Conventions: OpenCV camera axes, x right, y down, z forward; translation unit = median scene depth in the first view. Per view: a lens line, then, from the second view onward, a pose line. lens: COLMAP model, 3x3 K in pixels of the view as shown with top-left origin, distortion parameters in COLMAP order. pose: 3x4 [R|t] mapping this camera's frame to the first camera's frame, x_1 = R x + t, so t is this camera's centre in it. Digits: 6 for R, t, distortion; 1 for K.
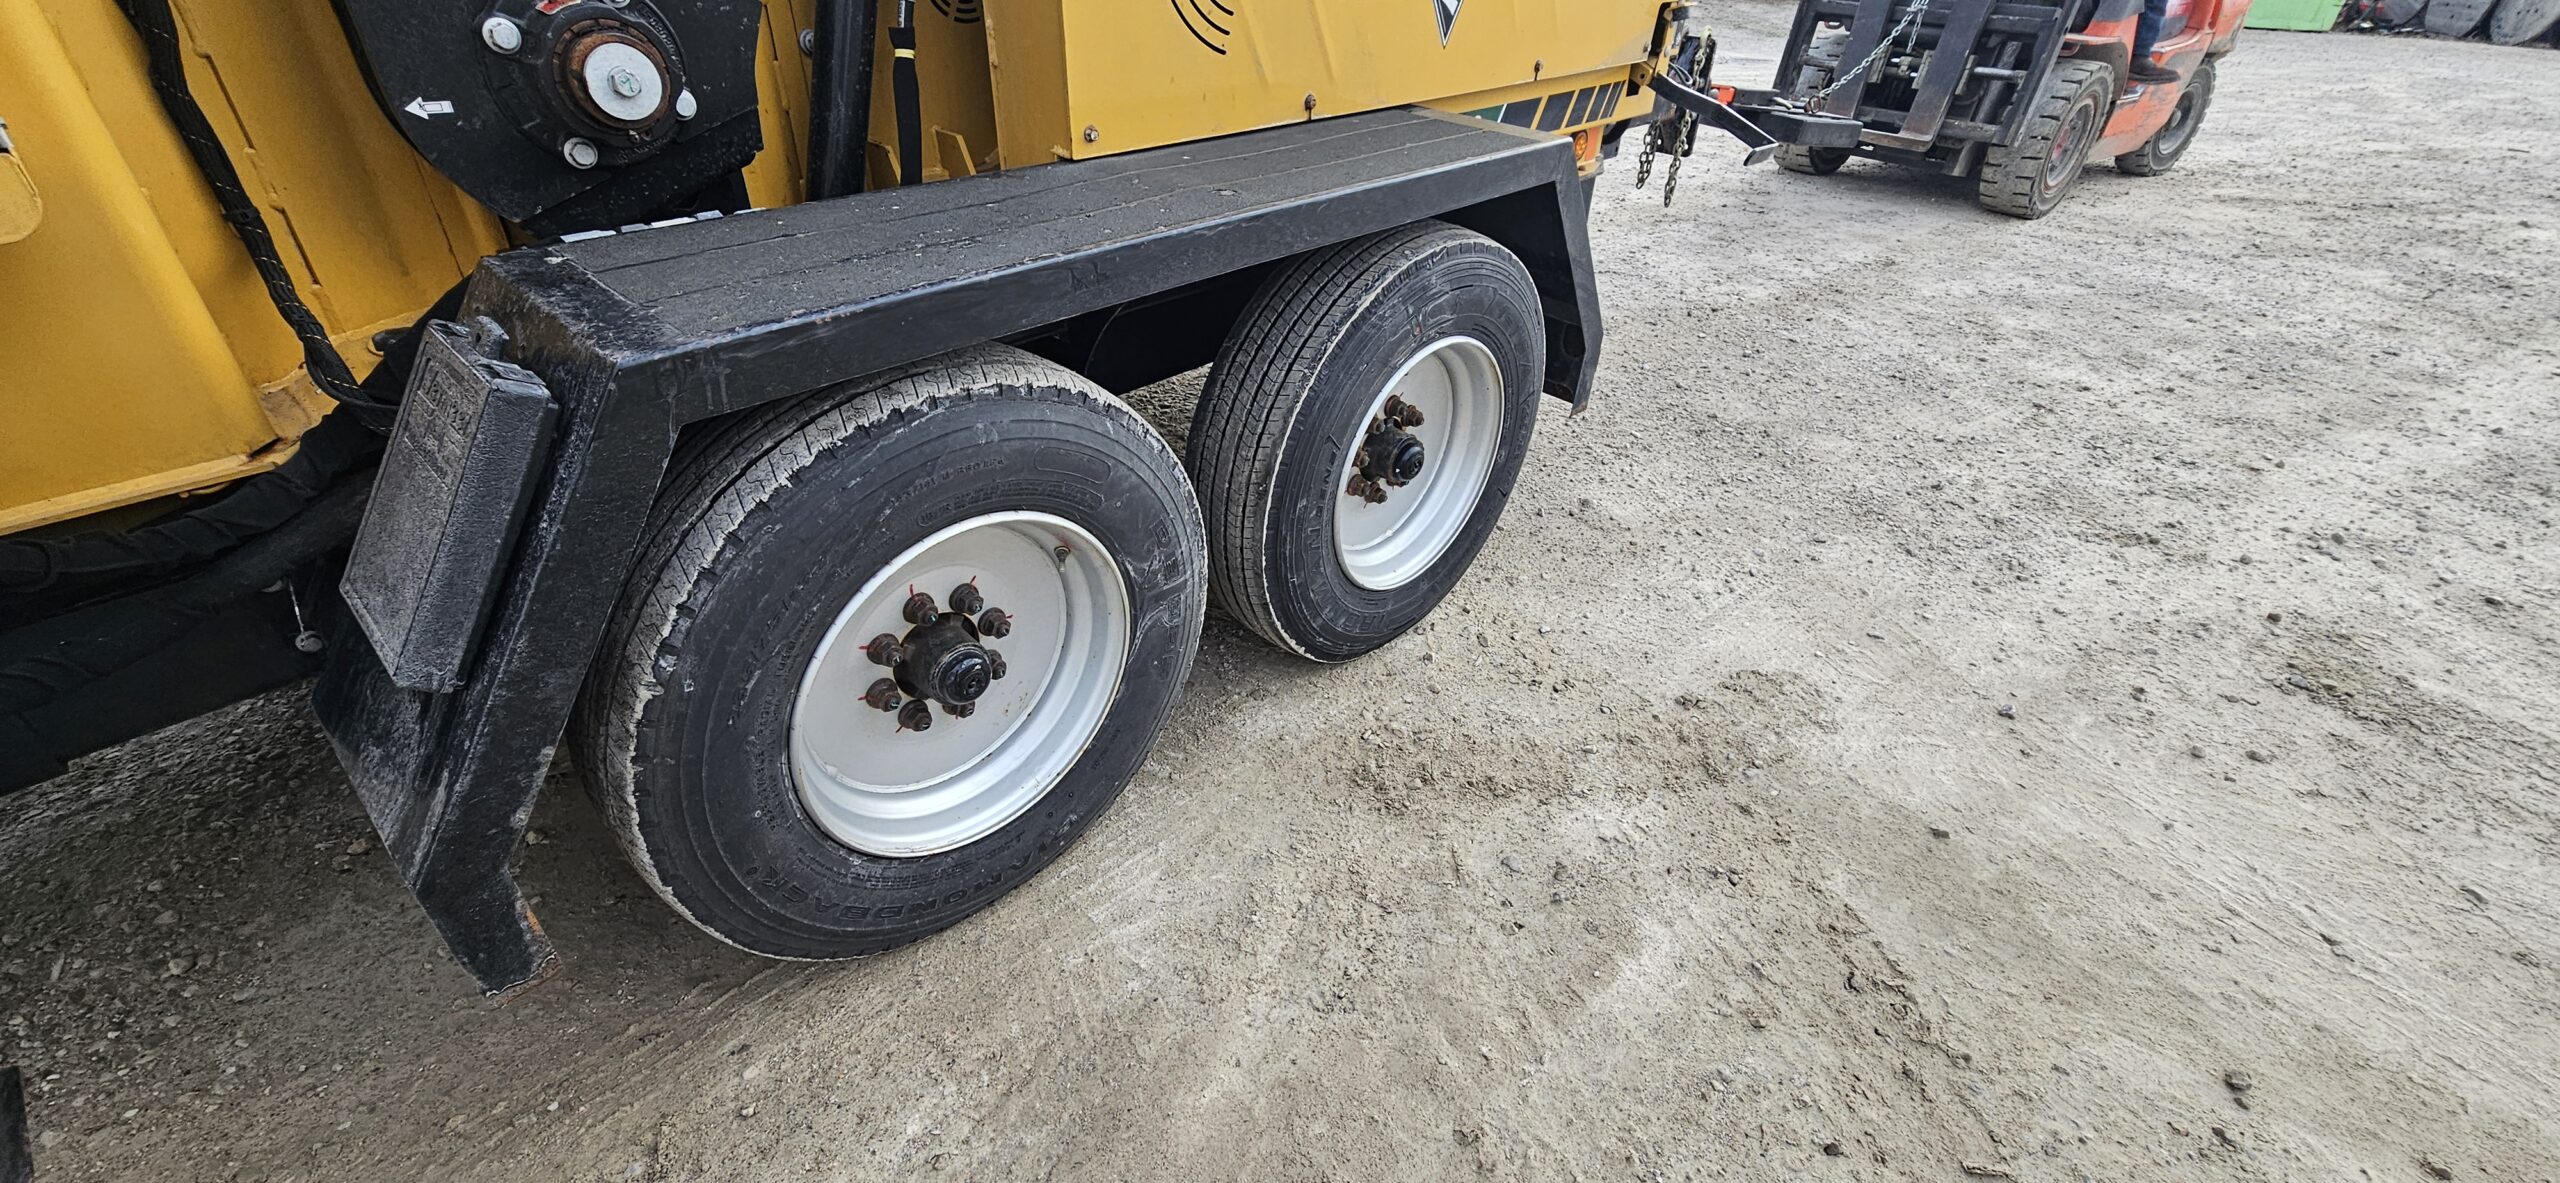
lens RADIAL K [[1046.8, 0, 1280.7], [0, 1046.8, 594.4], [0, 0, 1]] dist [-0.001549, 0.000280]
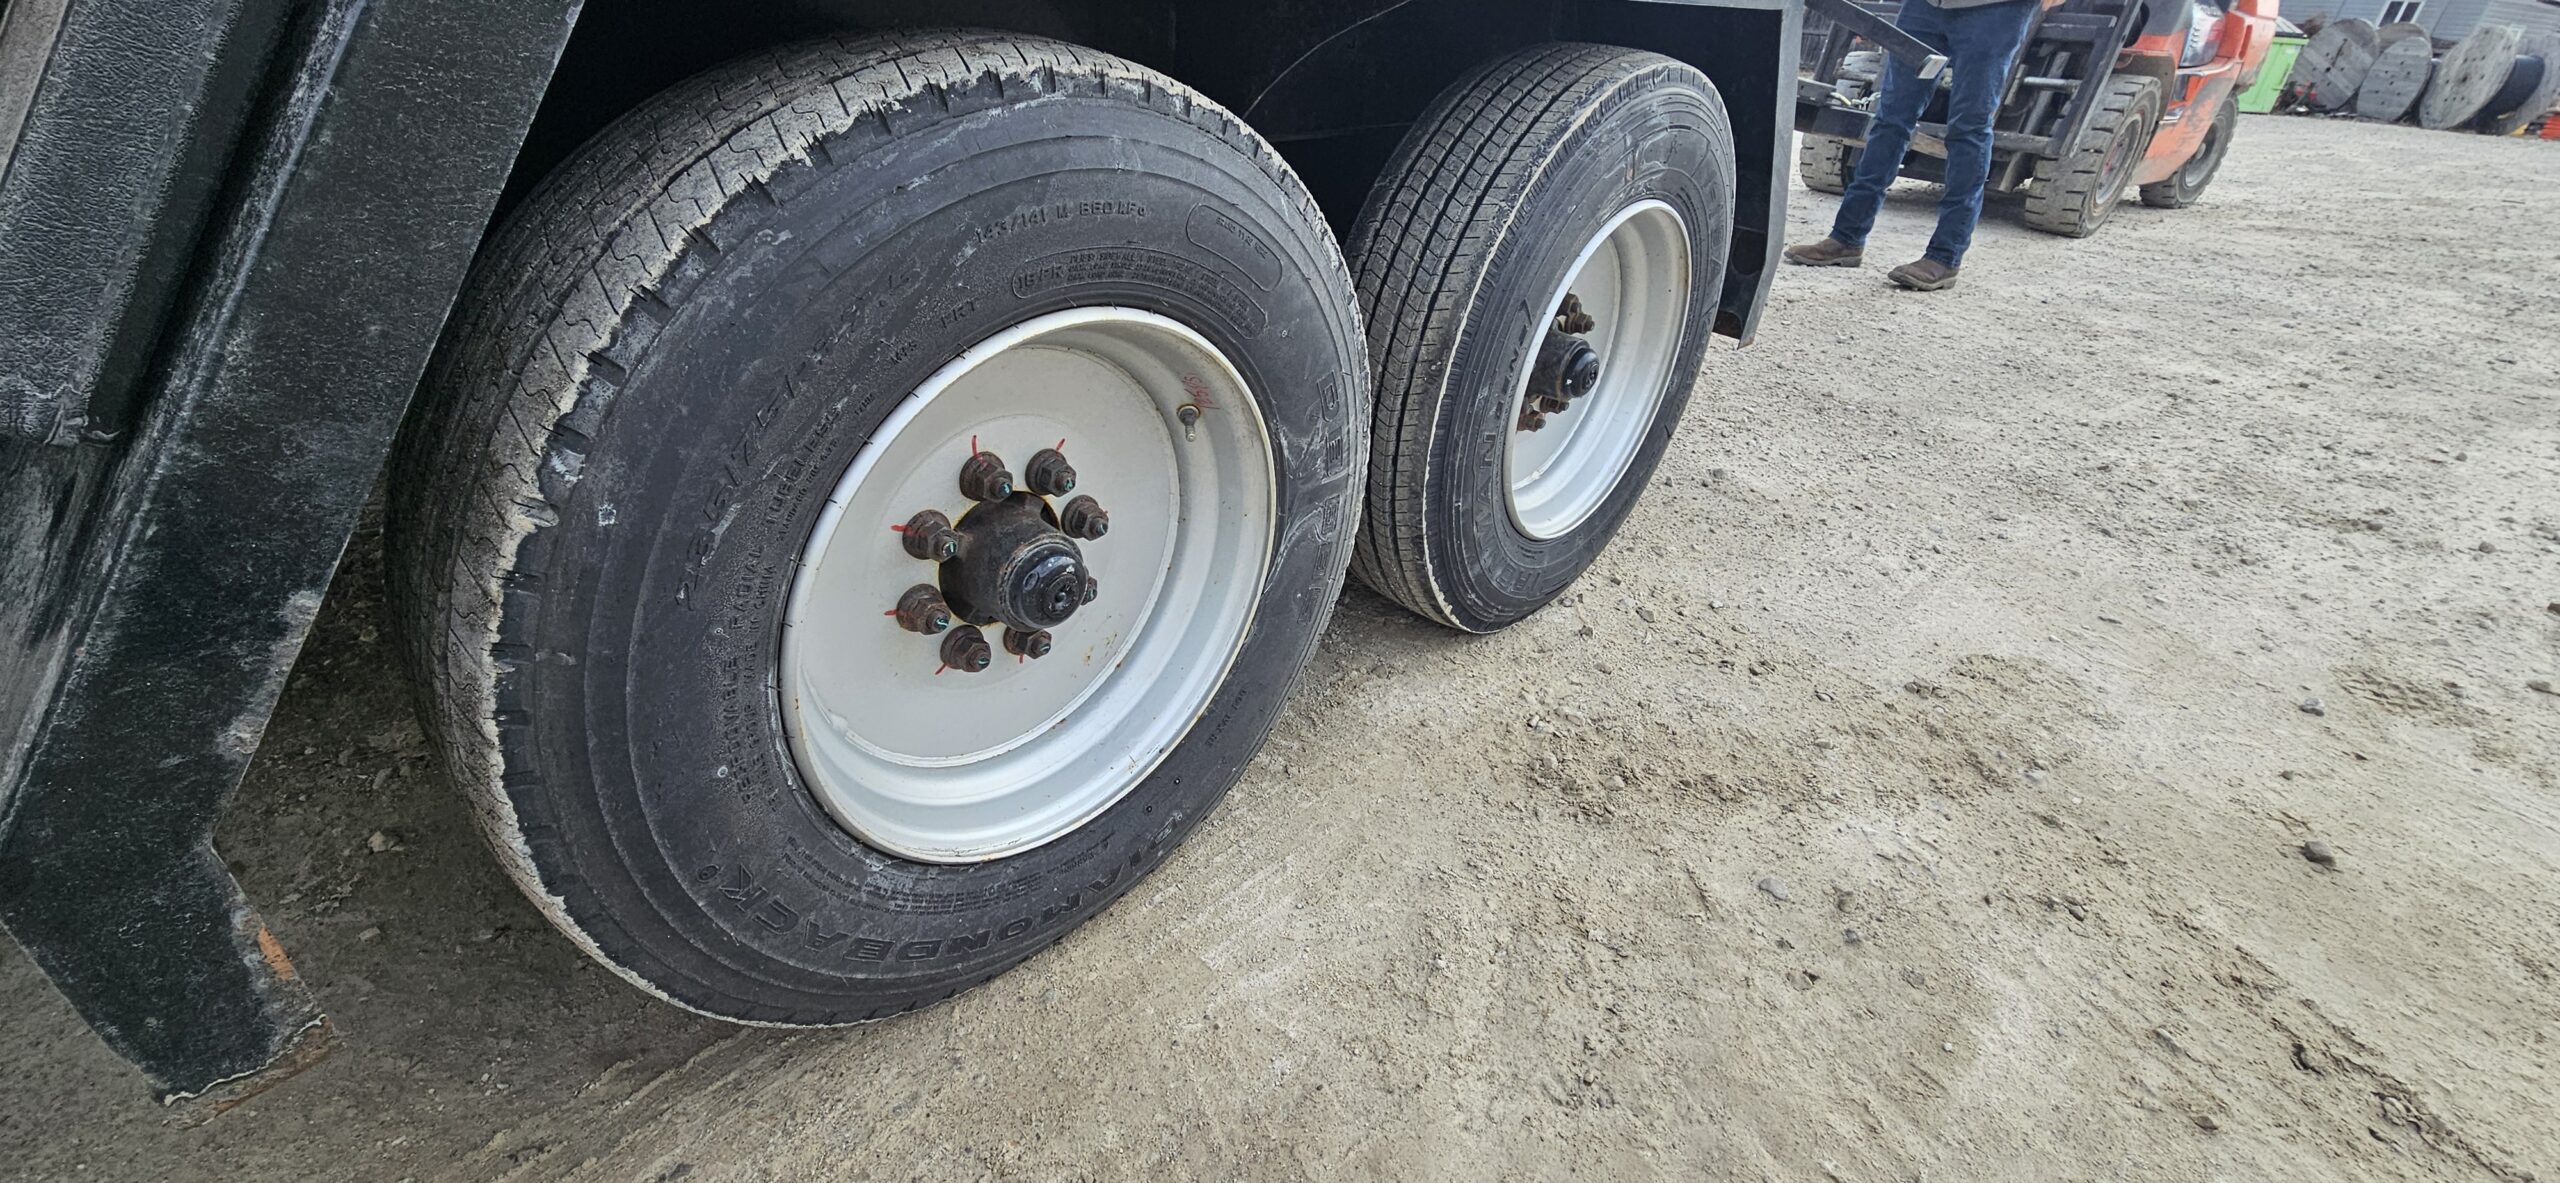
lens RADIAL K [[1046.8, 0, 1283.7], [0, 1046.8, 590.2], [0, 0, 1]] dist [-0.001549, 0.000280]
pose [[0.999345, 0.014607, 0.033116, -0.157388], [-0.012809, 0.998466, -0.053859, 0.102900], [-0.033852, 0.053400, 0.997999, 0.304549]]
